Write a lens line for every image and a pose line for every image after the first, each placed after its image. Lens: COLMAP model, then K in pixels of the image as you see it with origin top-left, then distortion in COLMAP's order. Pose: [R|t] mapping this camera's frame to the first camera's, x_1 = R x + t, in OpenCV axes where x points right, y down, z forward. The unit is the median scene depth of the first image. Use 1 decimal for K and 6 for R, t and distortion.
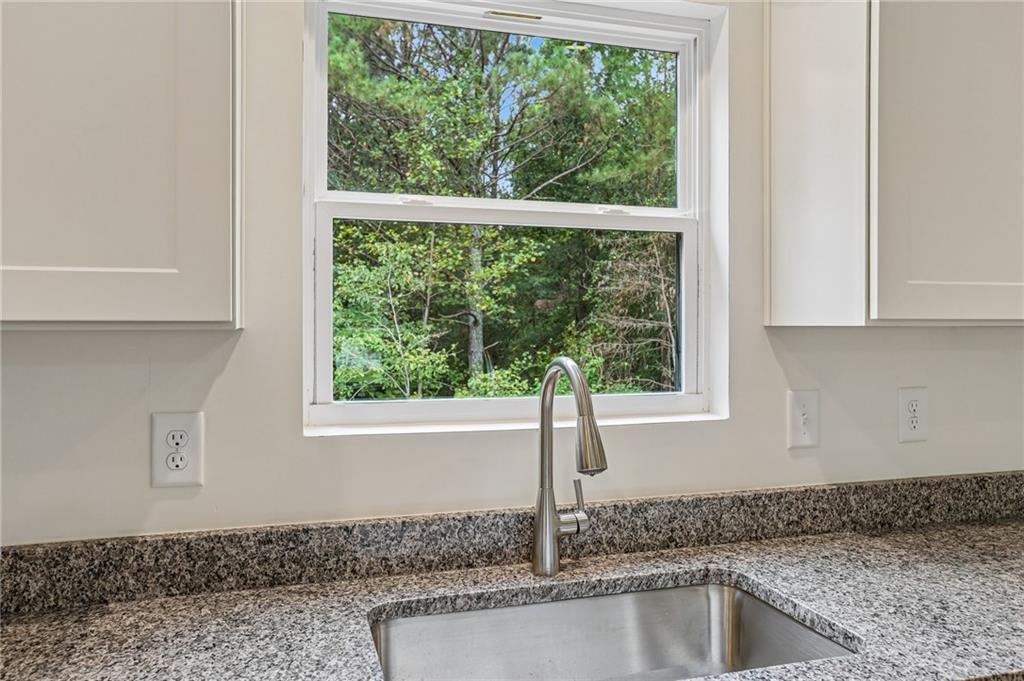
lens RADIAL K [[750.3, 0, 500.8], [0, 750.3, 333.2], [0, 0, 1]] dist [-0.025728, 0.011949]
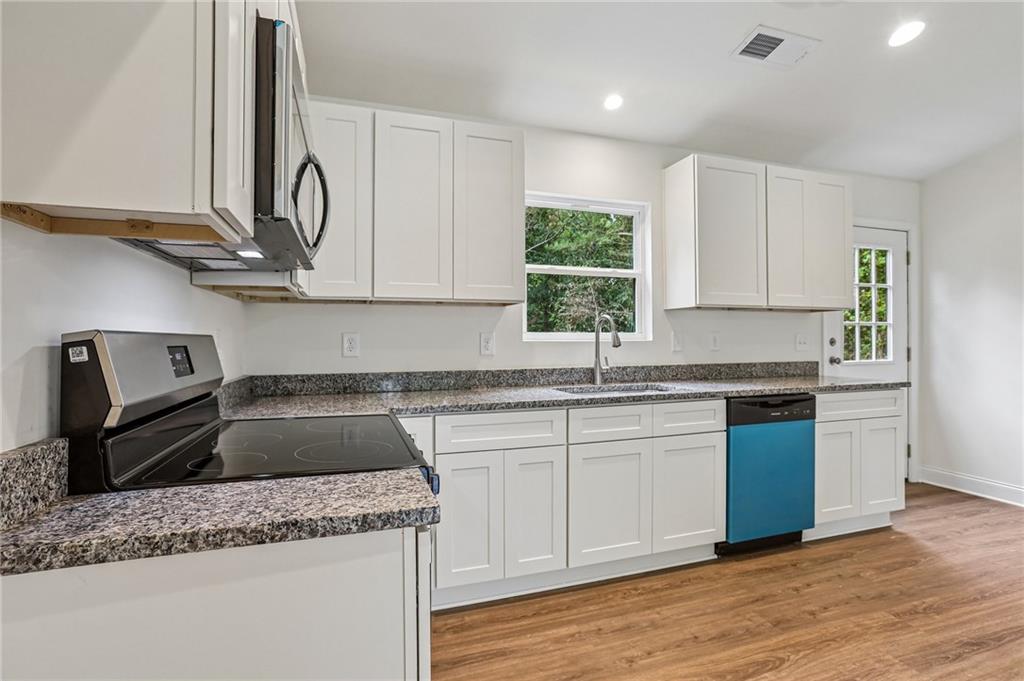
lens RADIAL K [[479.3, 0, 505.1], [0, 479.3, 335.9], [0, 0, 1]] dist [-0.038322, 0.014777]
pose [[0.999429, -0.001752, 0.033747, -0.329050], [0.002390, 0.999819, -0.018880, 0.124128], [-0.033707, 0.018950, 0.999252, -0.837379]]
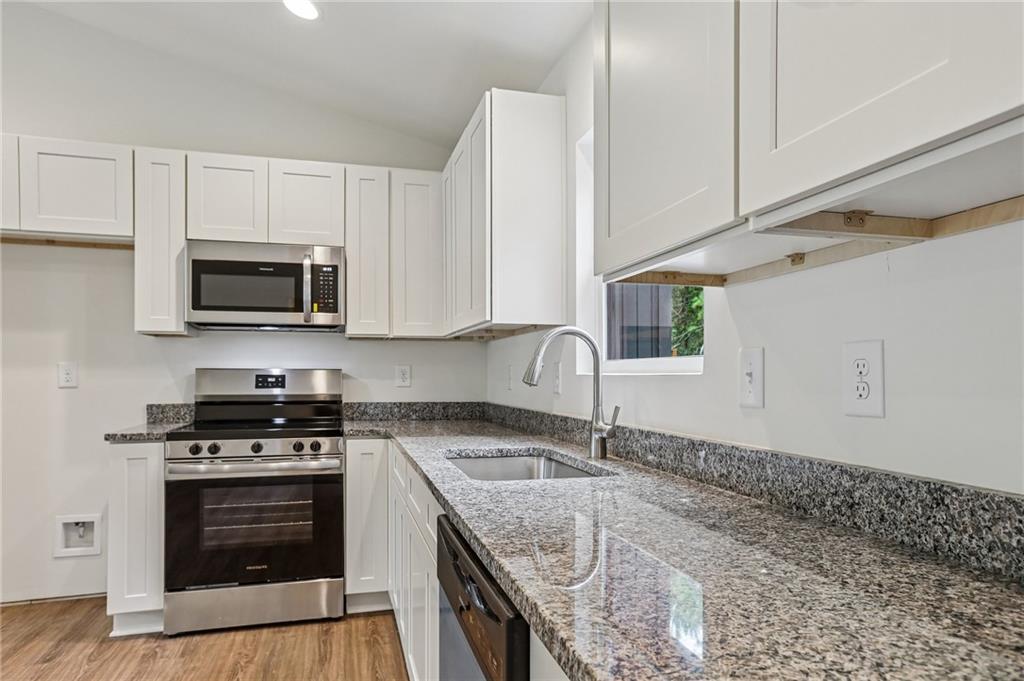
lens RADIAL K [[625.8, 0, 502.8], [0, 625.8, 371.3], [0, 0, 1]] dist [0.032336, 0.001570]
pose [[-0.023928, -0.005920, -0.999696, 1.217816], [-0.014389, 0.999881, -0.005577, 0.113886], [0.999610, 0.014251, -0.024011, 0.684382]]
